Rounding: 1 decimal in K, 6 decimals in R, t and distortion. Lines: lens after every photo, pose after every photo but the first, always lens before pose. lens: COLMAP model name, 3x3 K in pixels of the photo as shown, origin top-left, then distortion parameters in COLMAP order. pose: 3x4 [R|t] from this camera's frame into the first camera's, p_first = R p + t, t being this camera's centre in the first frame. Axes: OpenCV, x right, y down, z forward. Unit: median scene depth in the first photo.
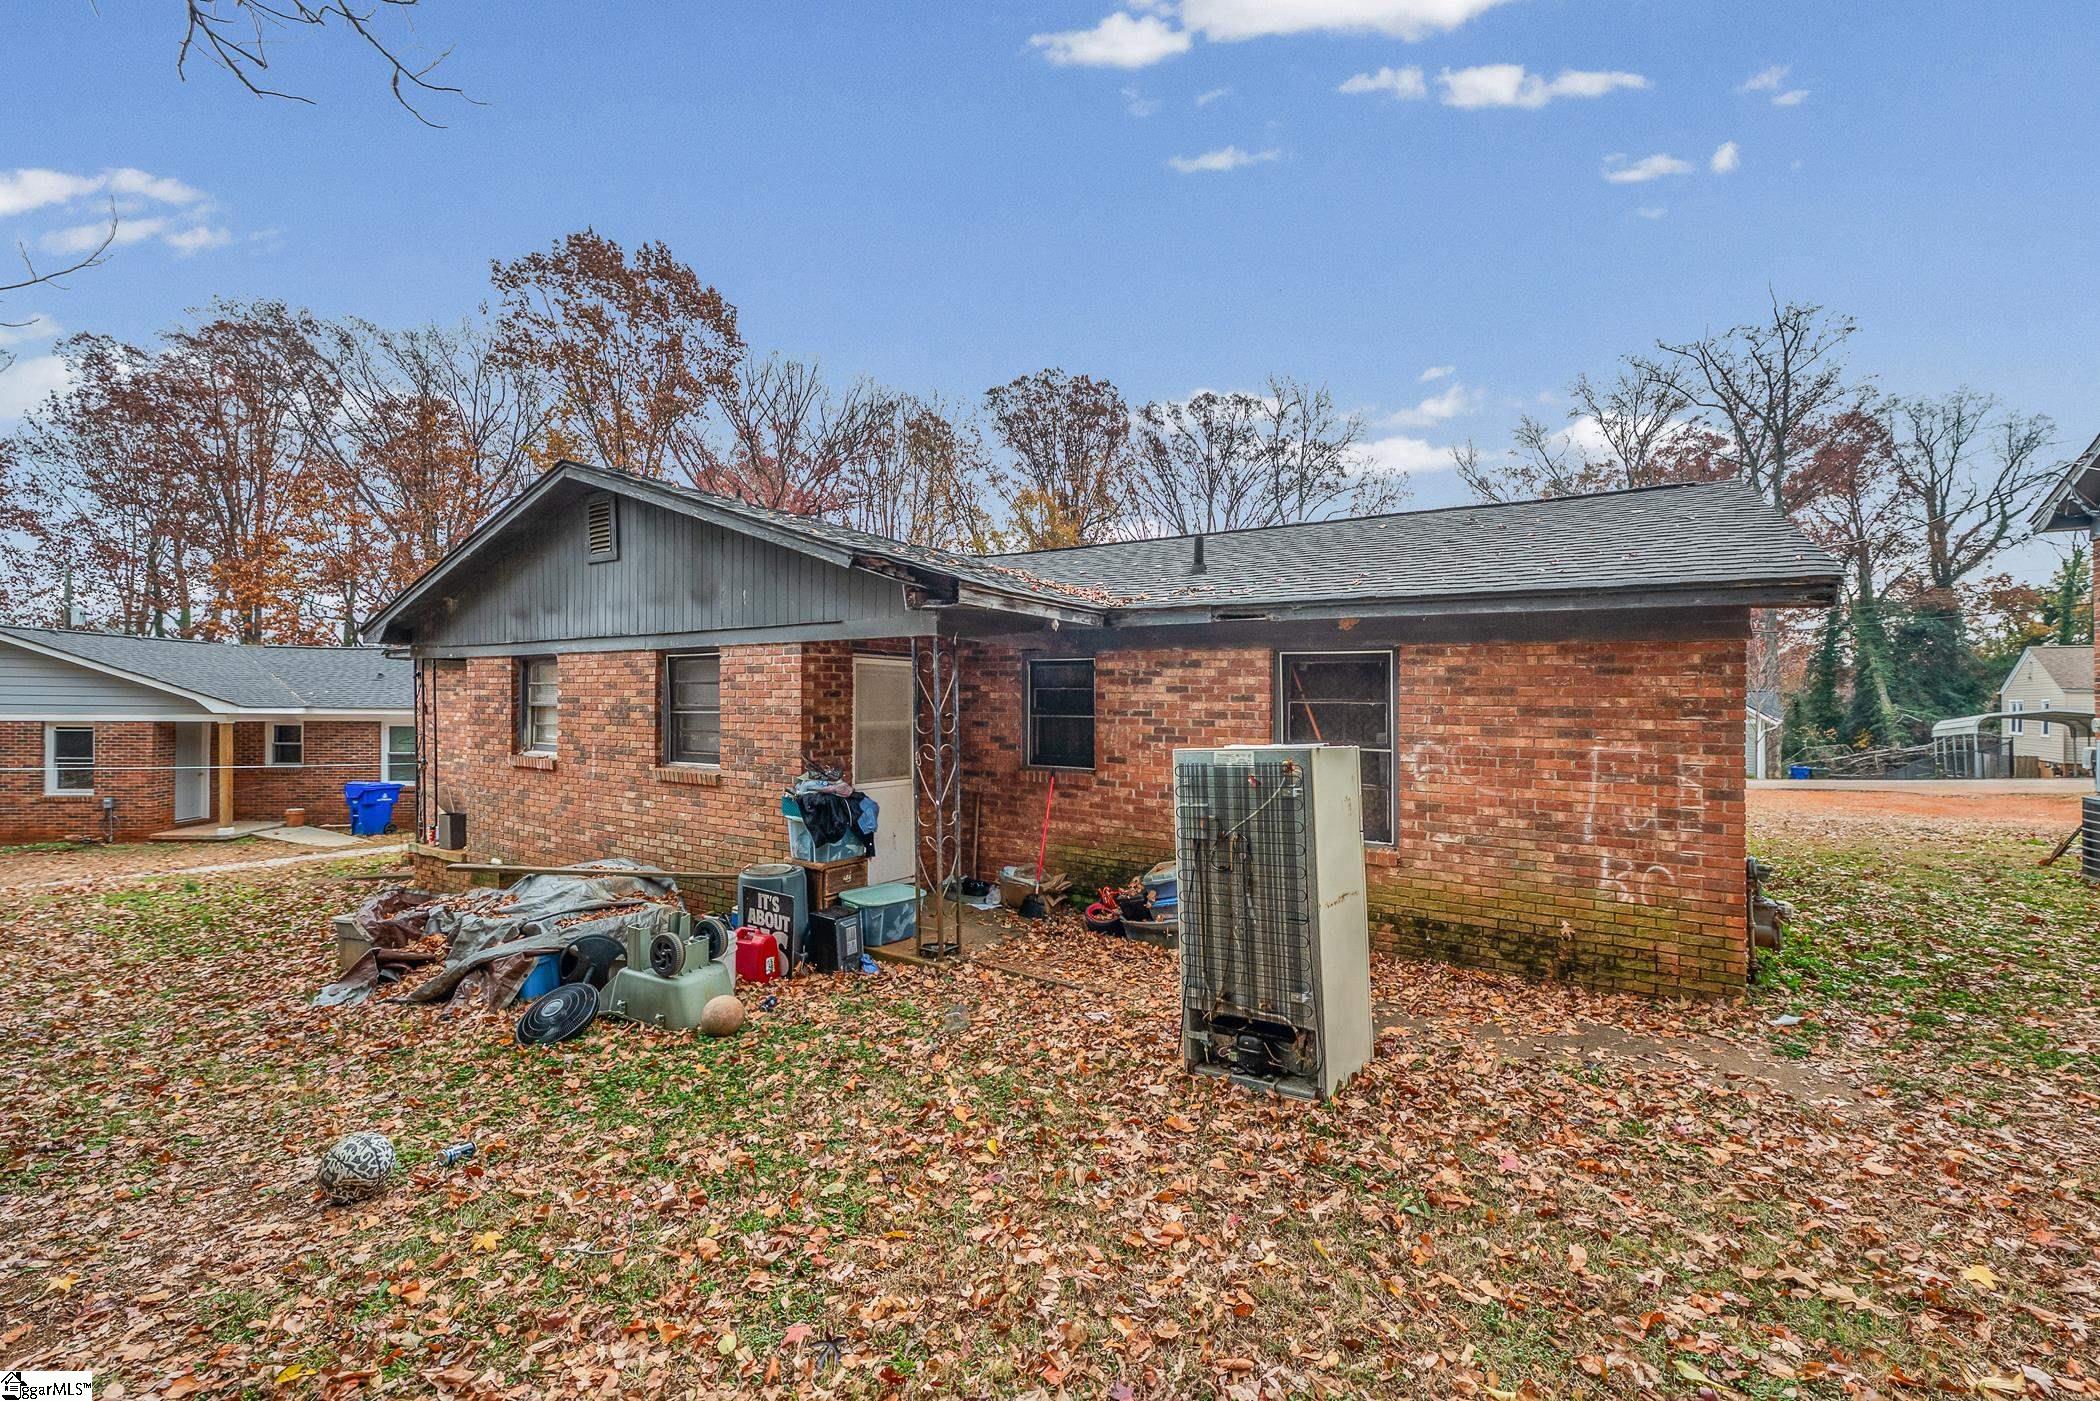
lens RADIAL K [[856.0, 0, 1049.4], [0, 856.0, 700.8], [0, 0, 1]] dist [0.000109, 0.000046]
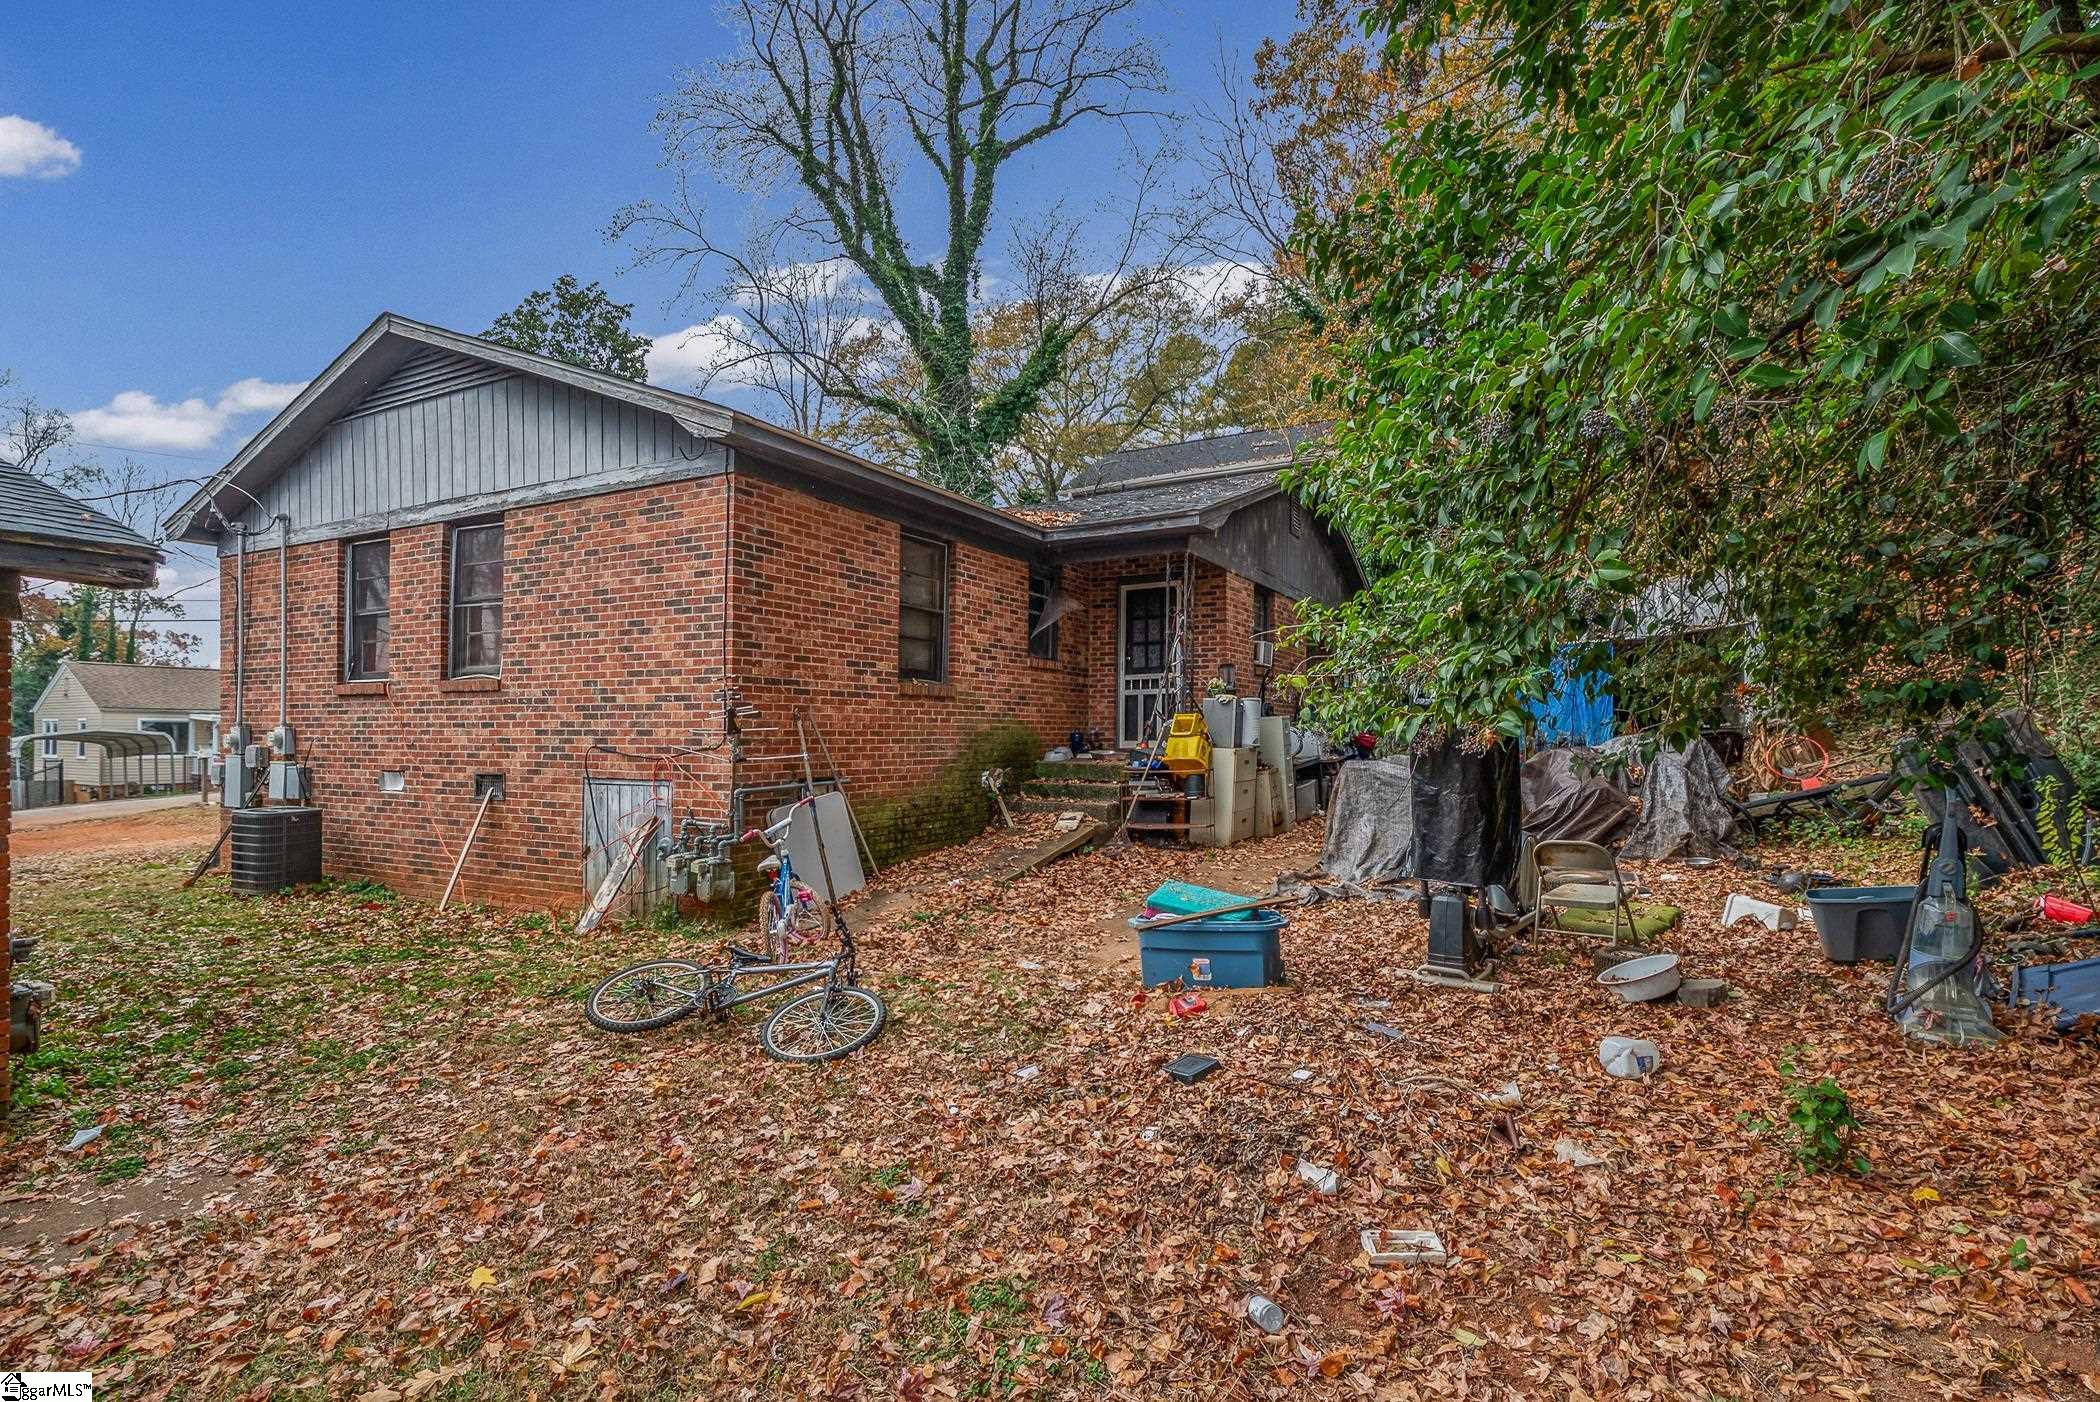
lens RADIAL K [[1015.7, 0, 1050.2], [0, 1015.7, 713.1], [0, 0, 1]] dist [-0.000641, -0.000319]
pose [[-0.062187, 0.006168, 0.998045, -0.089351], [0.001723, 0.999980, -0.006072, 0.015279], [-0.998063, 0.001342, -0.062196, 0.271861]]
